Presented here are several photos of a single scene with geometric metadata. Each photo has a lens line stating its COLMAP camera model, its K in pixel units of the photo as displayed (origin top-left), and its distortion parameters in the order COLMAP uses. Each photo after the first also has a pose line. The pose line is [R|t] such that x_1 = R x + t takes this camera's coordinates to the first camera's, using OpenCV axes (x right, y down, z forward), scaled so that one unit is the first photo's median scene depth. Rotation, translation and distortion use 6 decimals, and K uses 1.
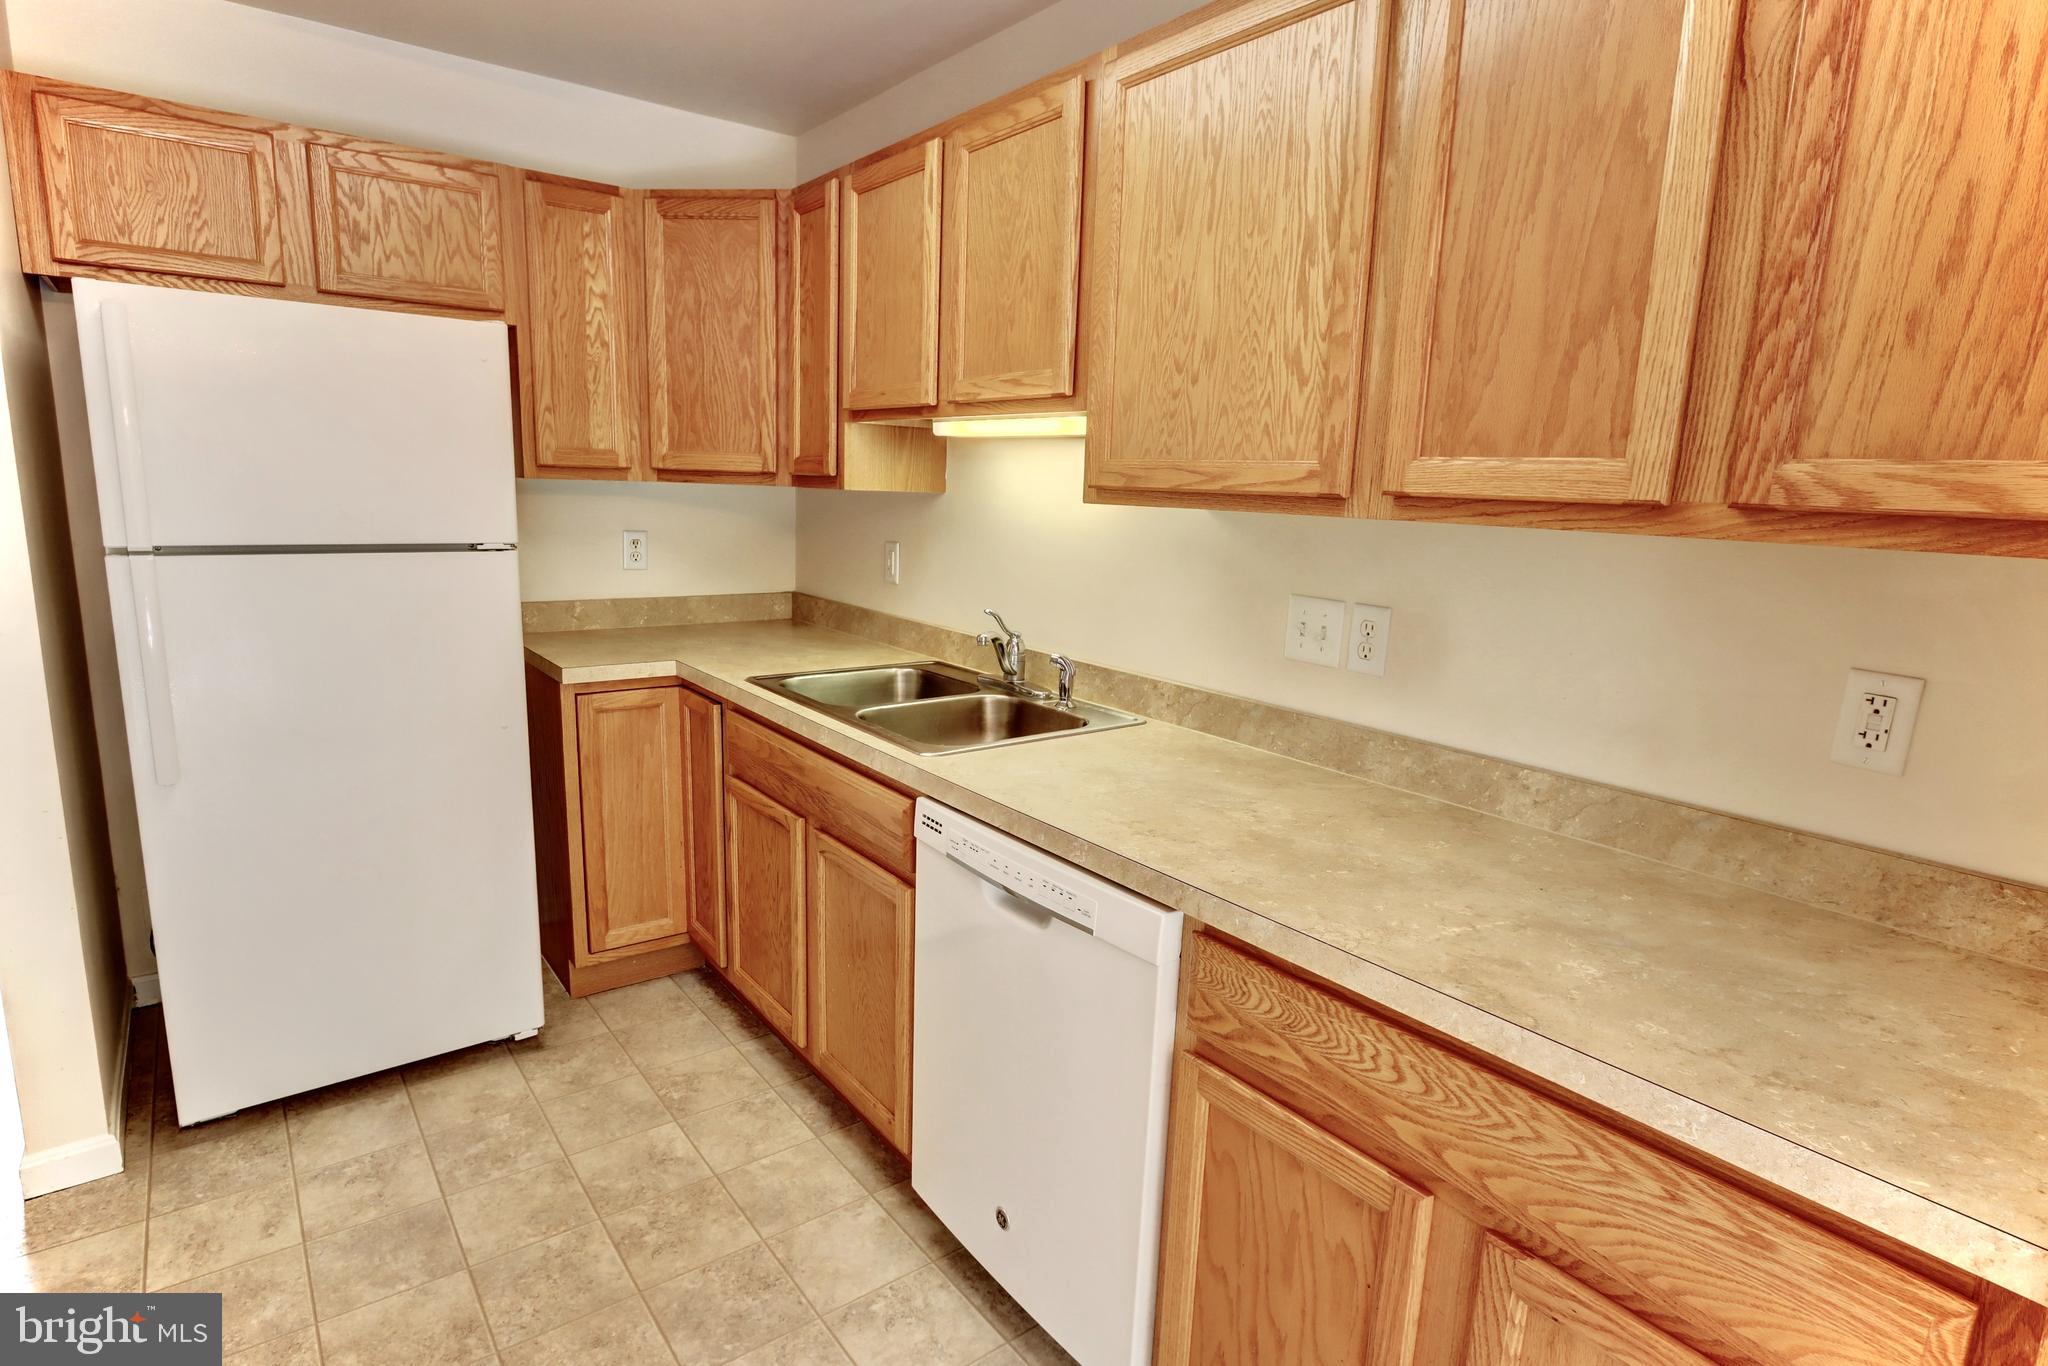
lens RADIAL K [[1048.6, 0, 1012.4], [0, 1048.6, 677.6], [0, 0, 1]] dist [-0.002820, -0.000793]
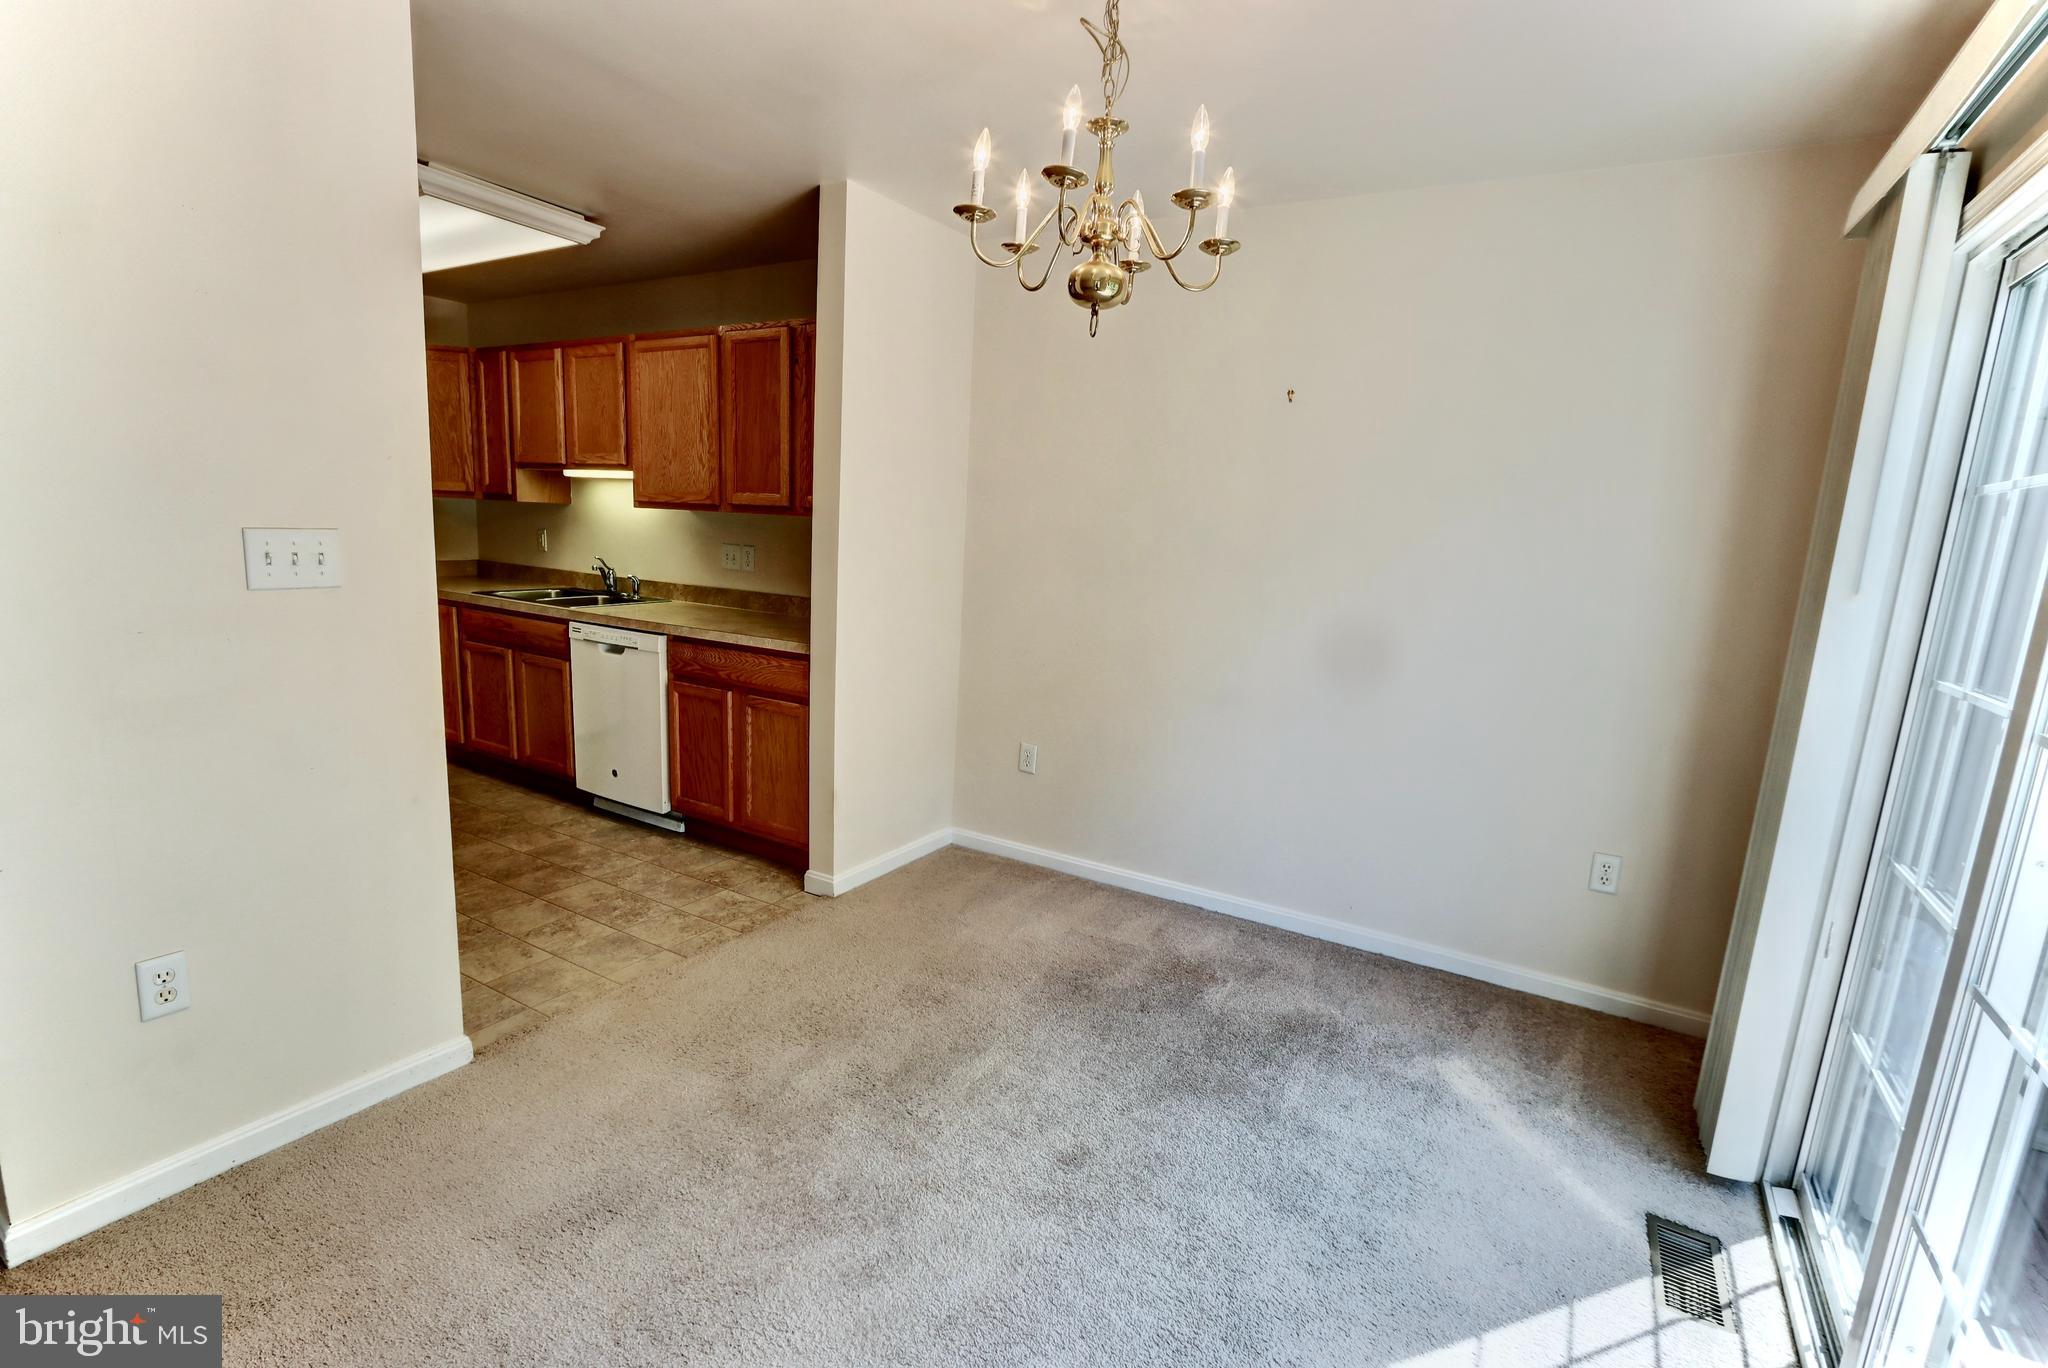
lens RADIAL K [[963.2, 0, 1014.7], [0, 963.2, 695.1], [0, 0, 1]] dist [-0.002491, -0.000158]
pose [[0.930616, -0.056654, 0.361586, 0.049756], [0.052561, 0.998394, 0.021154, 0.247870], [-0.362204, -0.000681, 0.932099, -1.303877]]
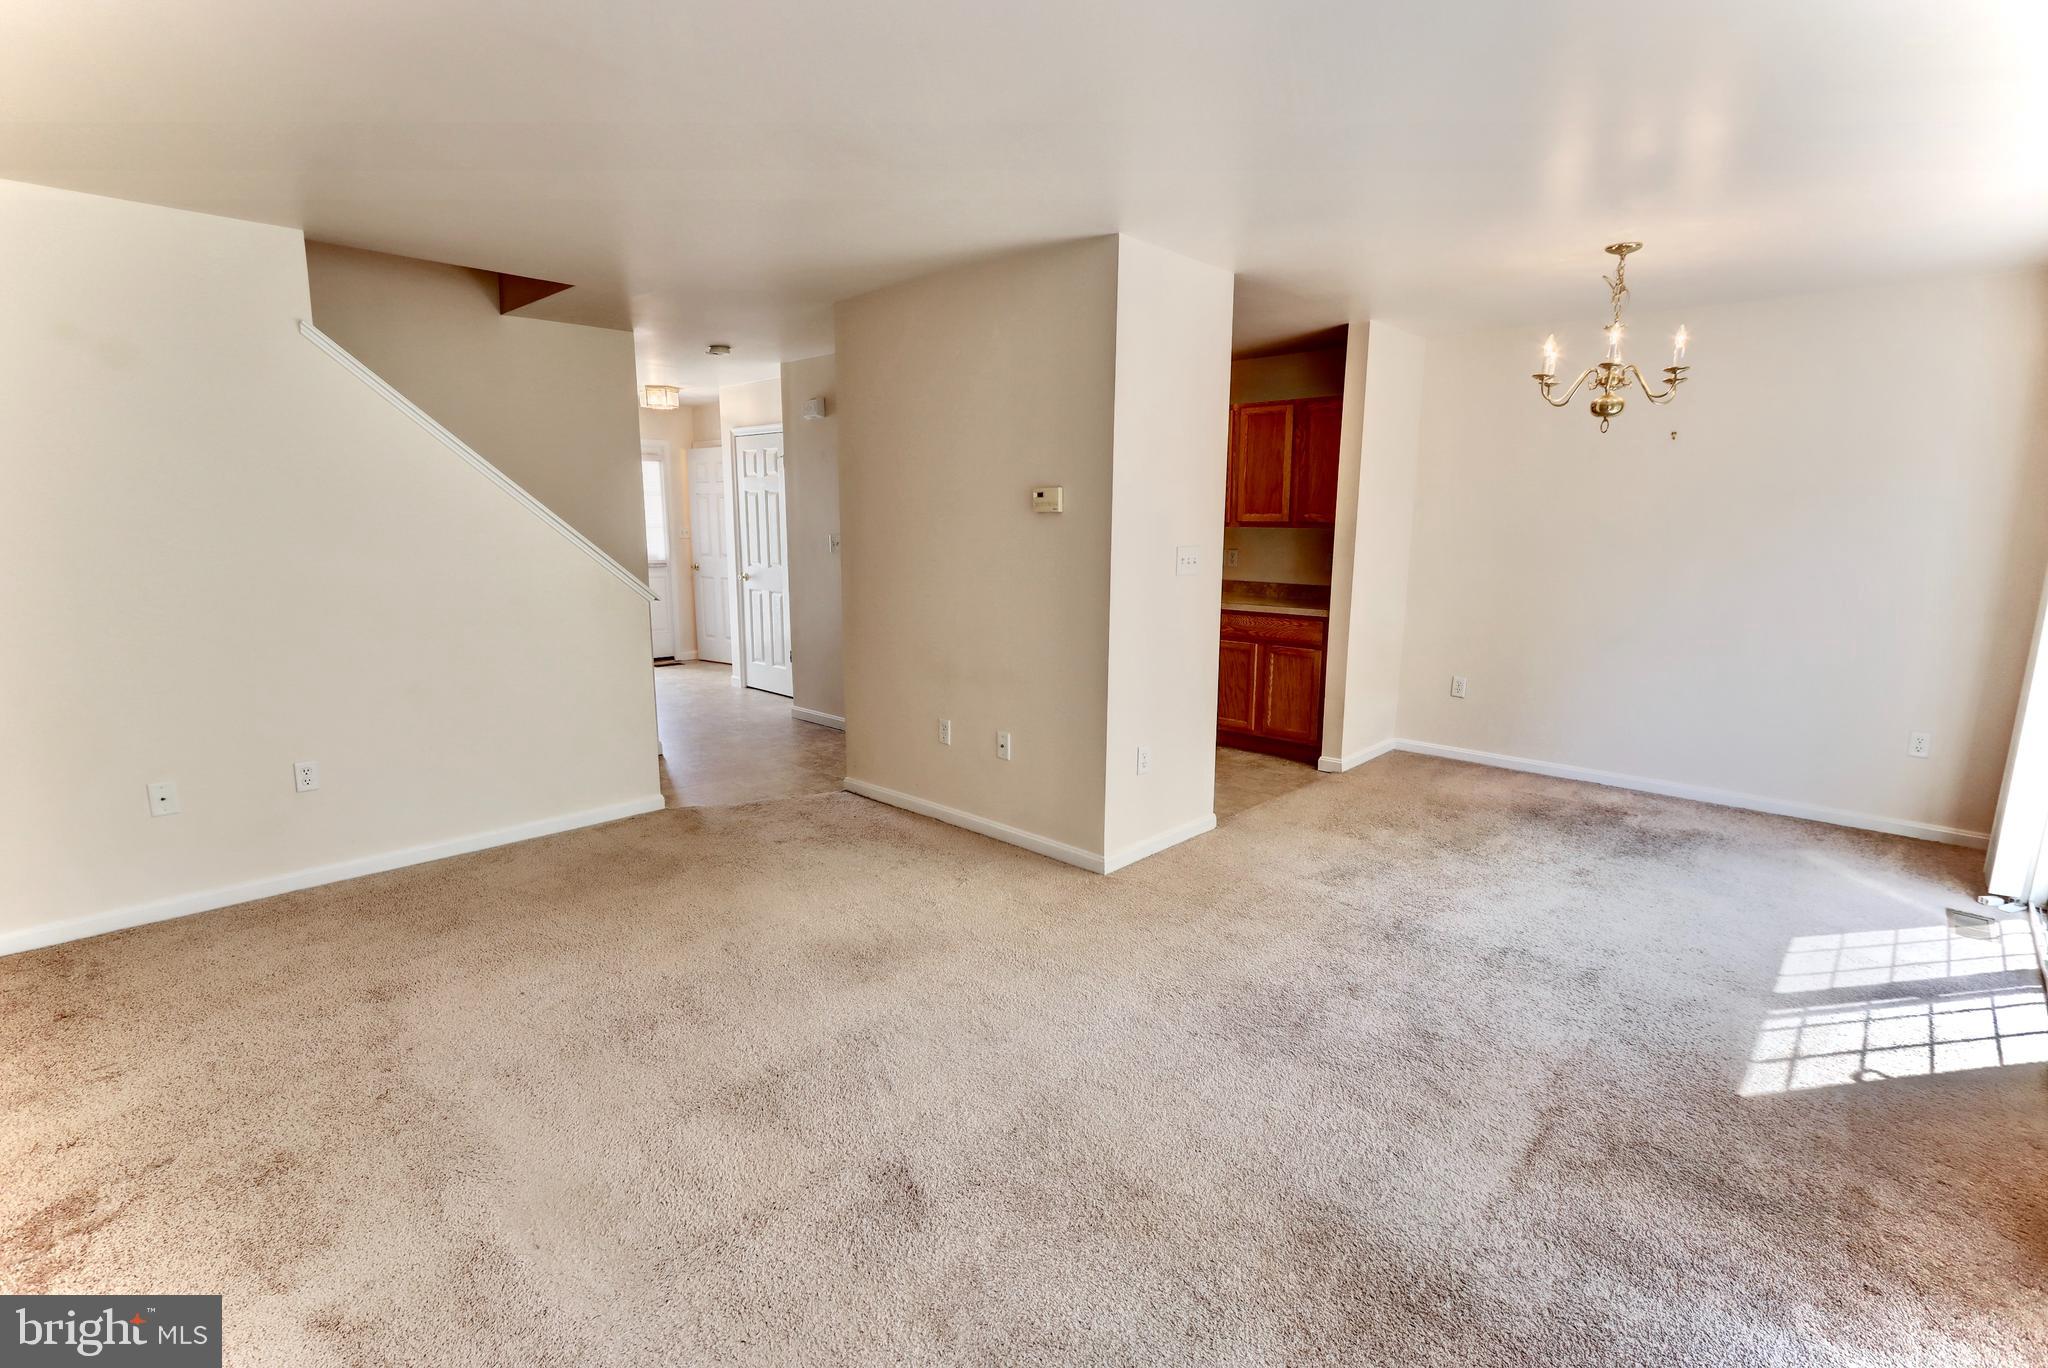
lens RADIAL K [[955.8, 0, 1029.7], [0, 955.8, 690.7], [0, 0, 1]] dist [-0.005535, 0.000380]
pose [[0.984993, -0.065876, 0.159530, -0.851032], [0.065811, 0.997816, 0.005695, 0.324414], [-0.159556, 0.004889, 0.987177, -2.015931]]
